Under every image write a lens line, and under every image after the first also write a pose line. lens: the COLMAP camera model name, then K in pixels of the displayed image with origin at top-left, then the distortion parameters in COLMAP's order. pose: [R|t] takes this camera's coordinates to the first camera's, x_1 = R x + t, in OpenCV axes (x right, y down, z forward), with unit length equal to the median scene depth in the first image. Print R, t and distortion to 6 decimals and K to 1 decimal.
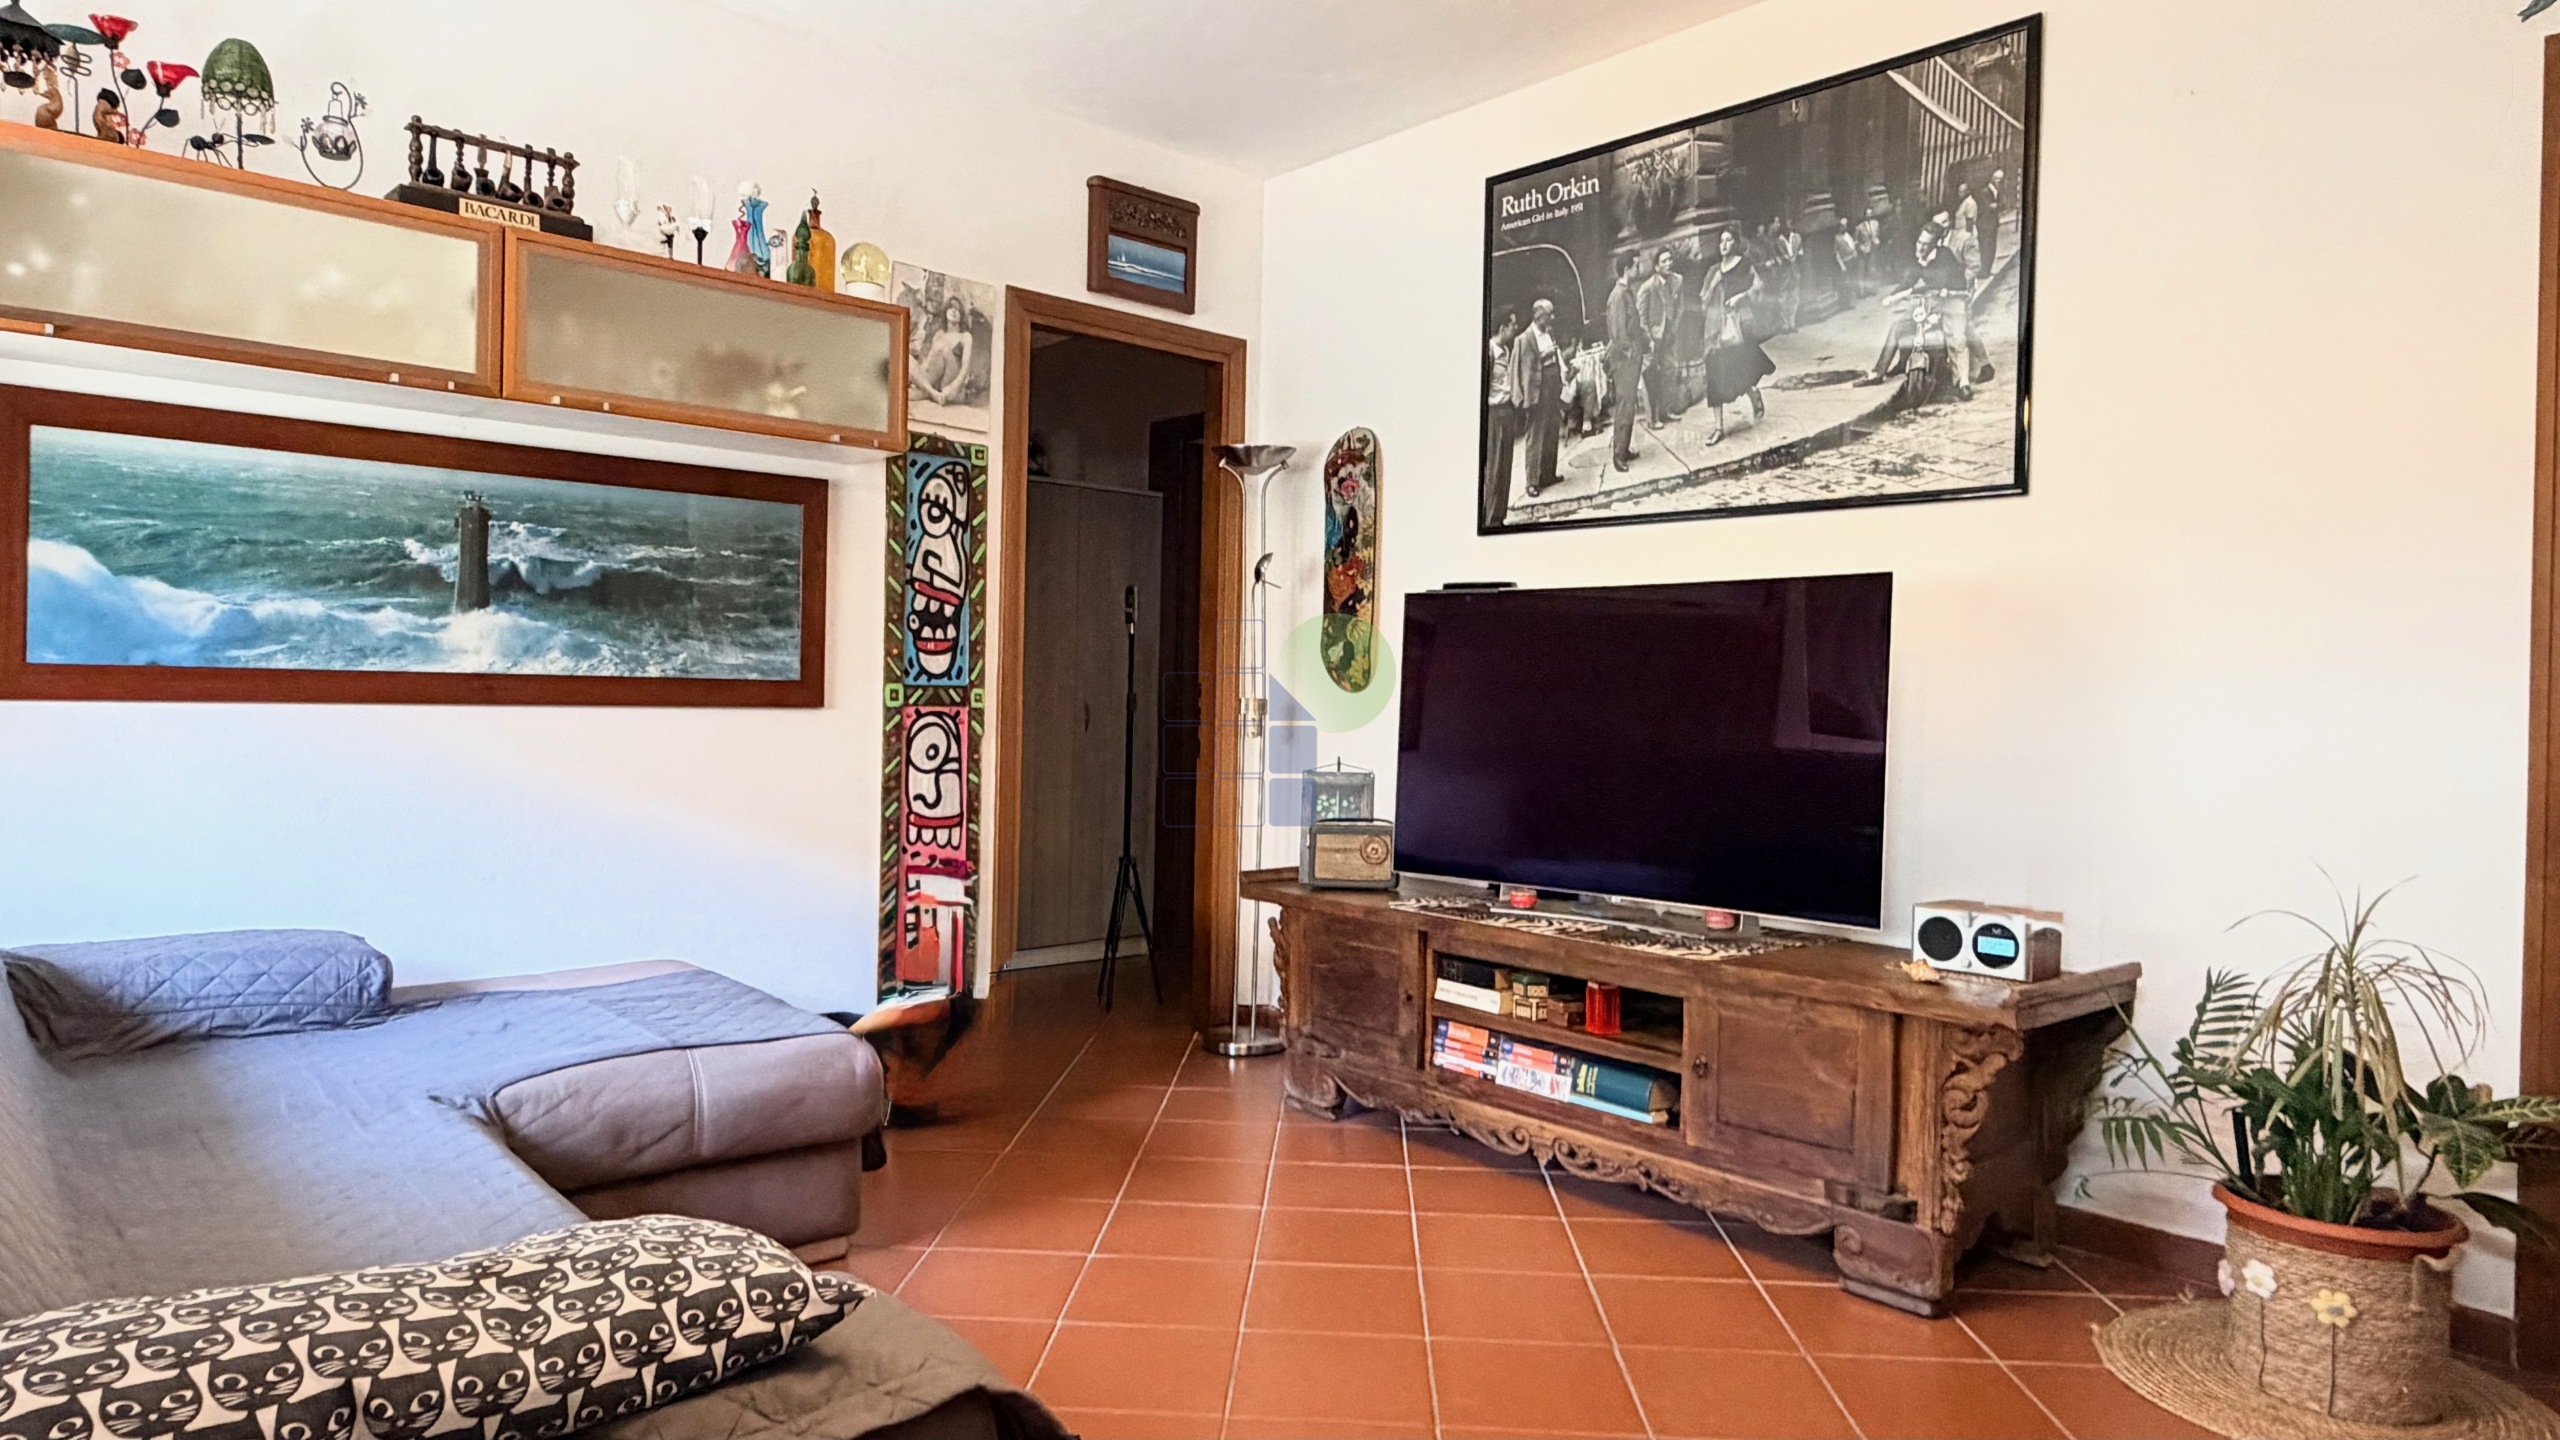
lens RADIAL K [[1517.1, 0, 1283.0], [0, 1517.1, 712.3], [0, 0, 1]] dist [0.000164, 0.000336]
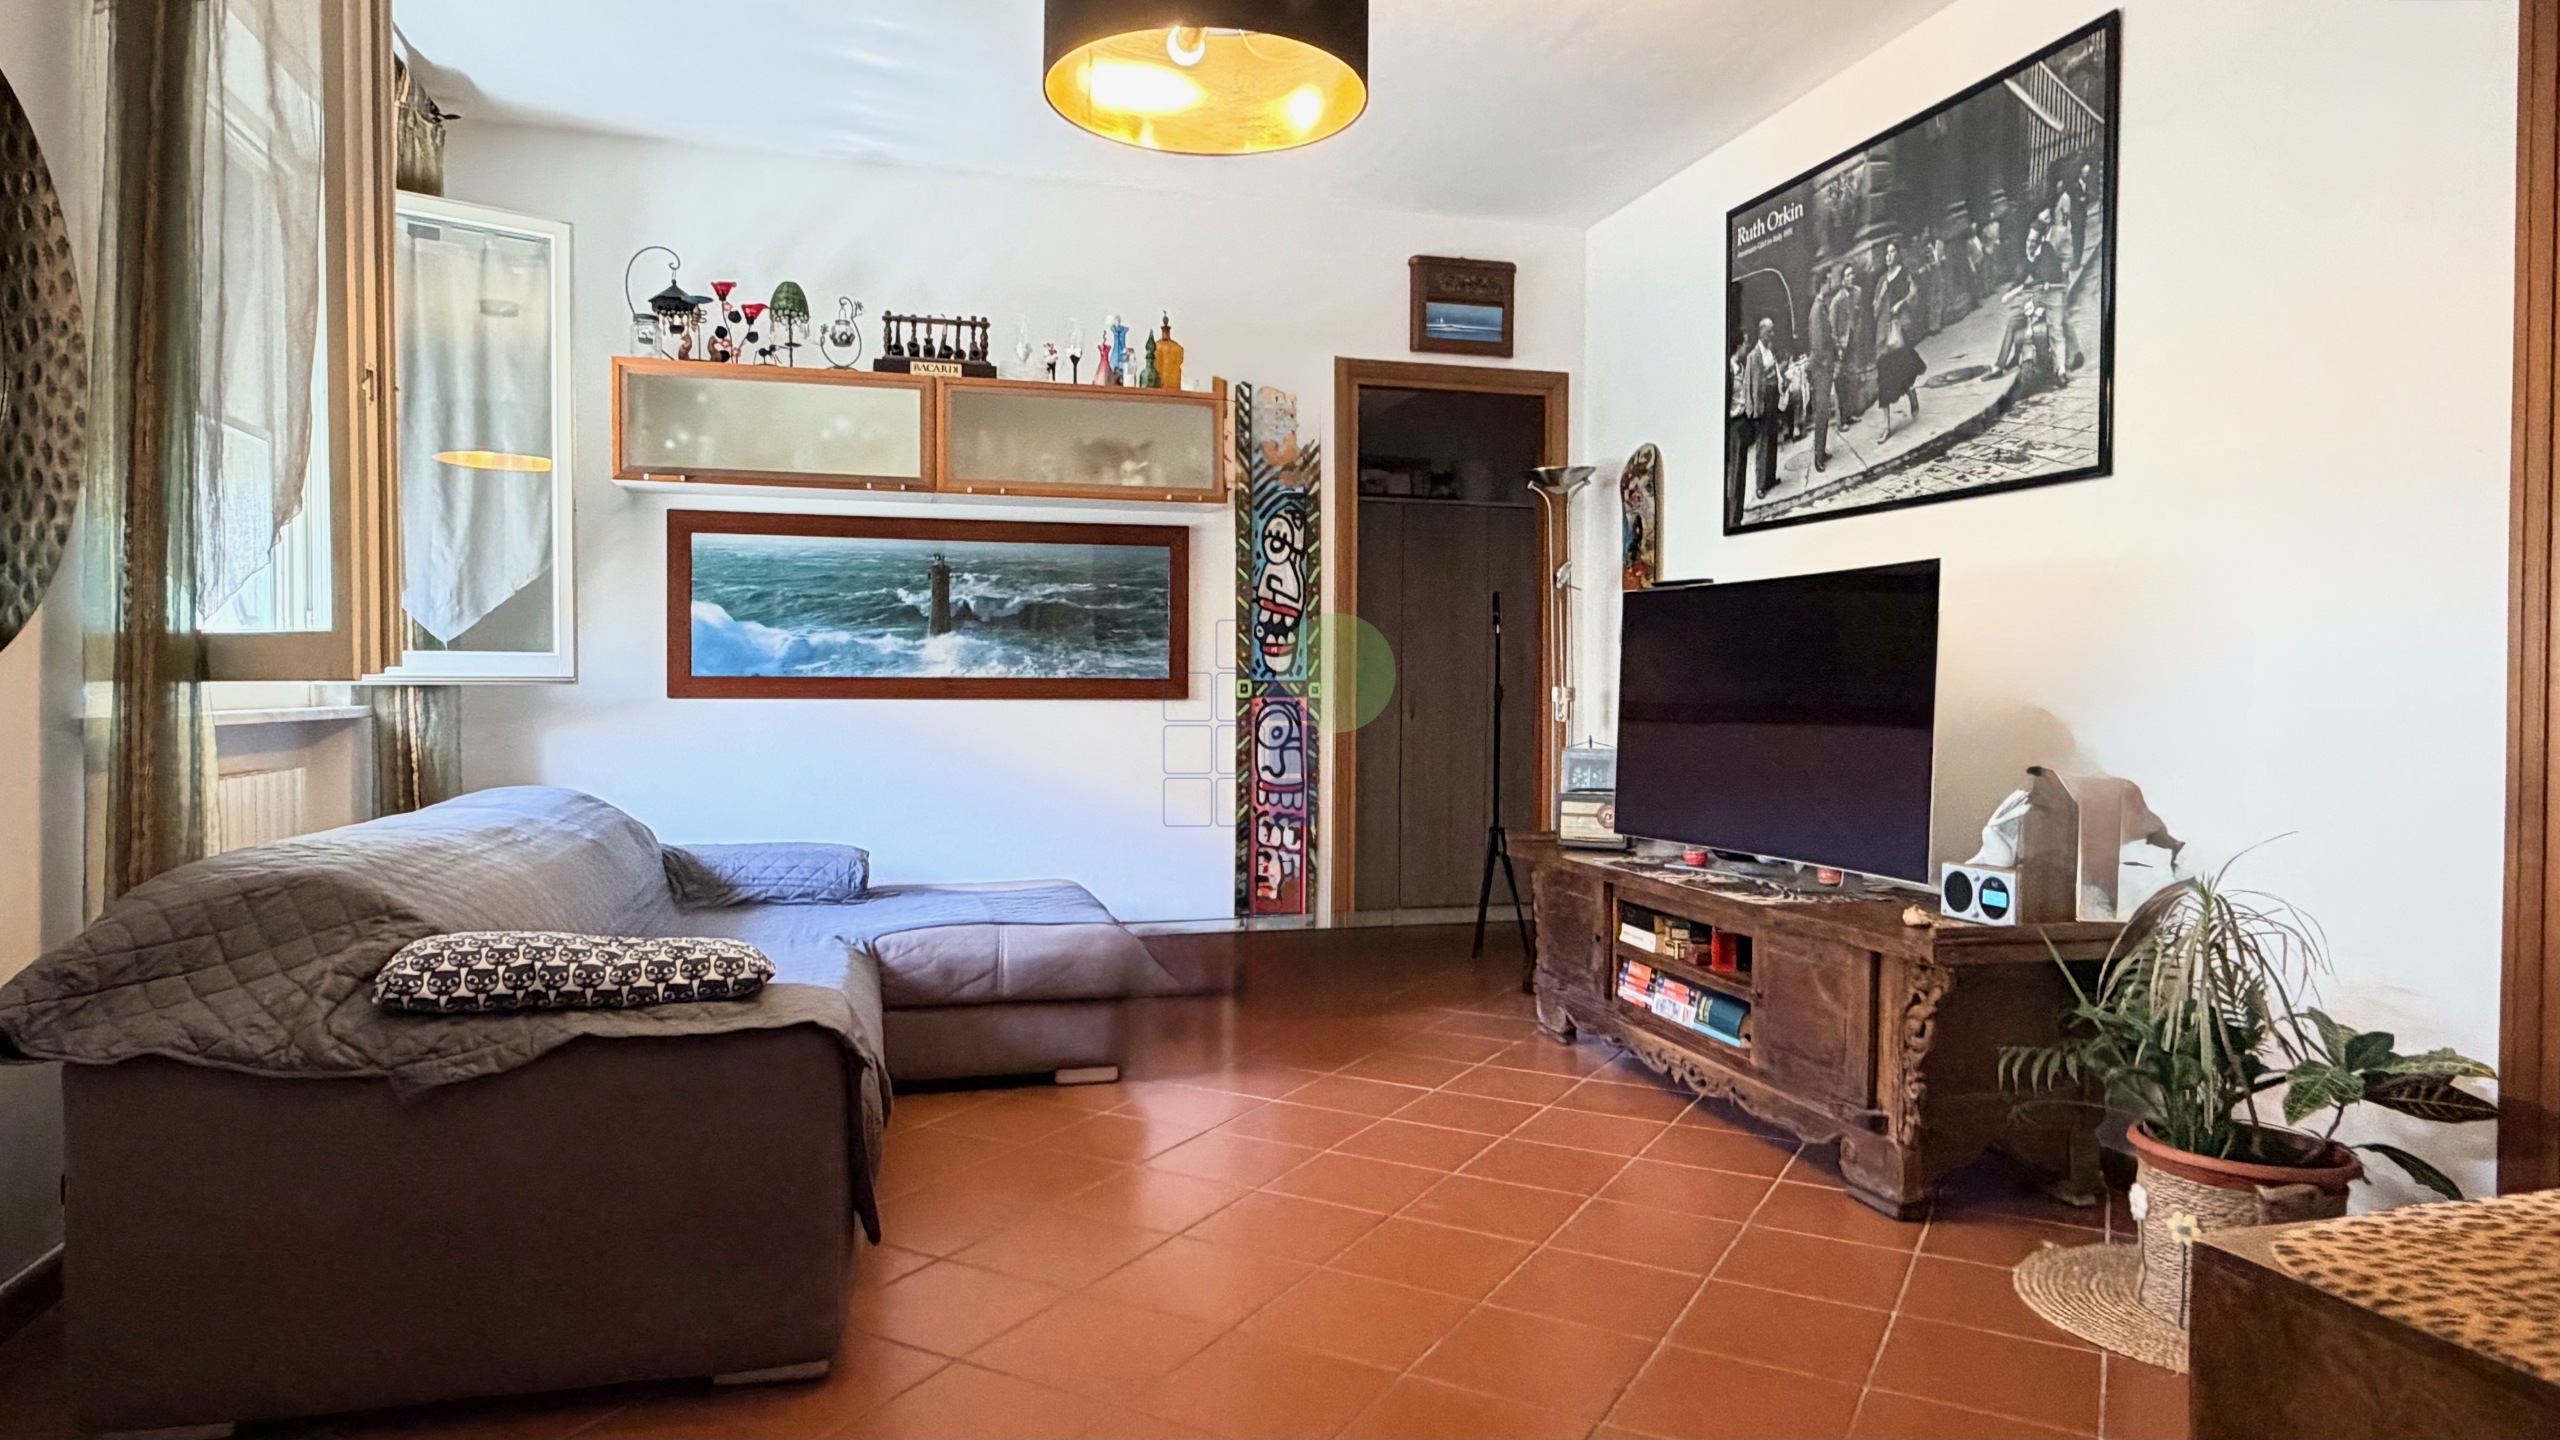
lens RADIAL K [[1517.1, 0, 1275.5], [0, 1517.1, 719.5], [0, 0, 1]] dist [0.000164, 0.000336]
pose [[0.895504, -0.007847, -0.444984, 0.424249], [0.009642, 0.999952, 0.001771, 0.015971], [0.444949, -0.005877, 0.895537, -0.178978]]
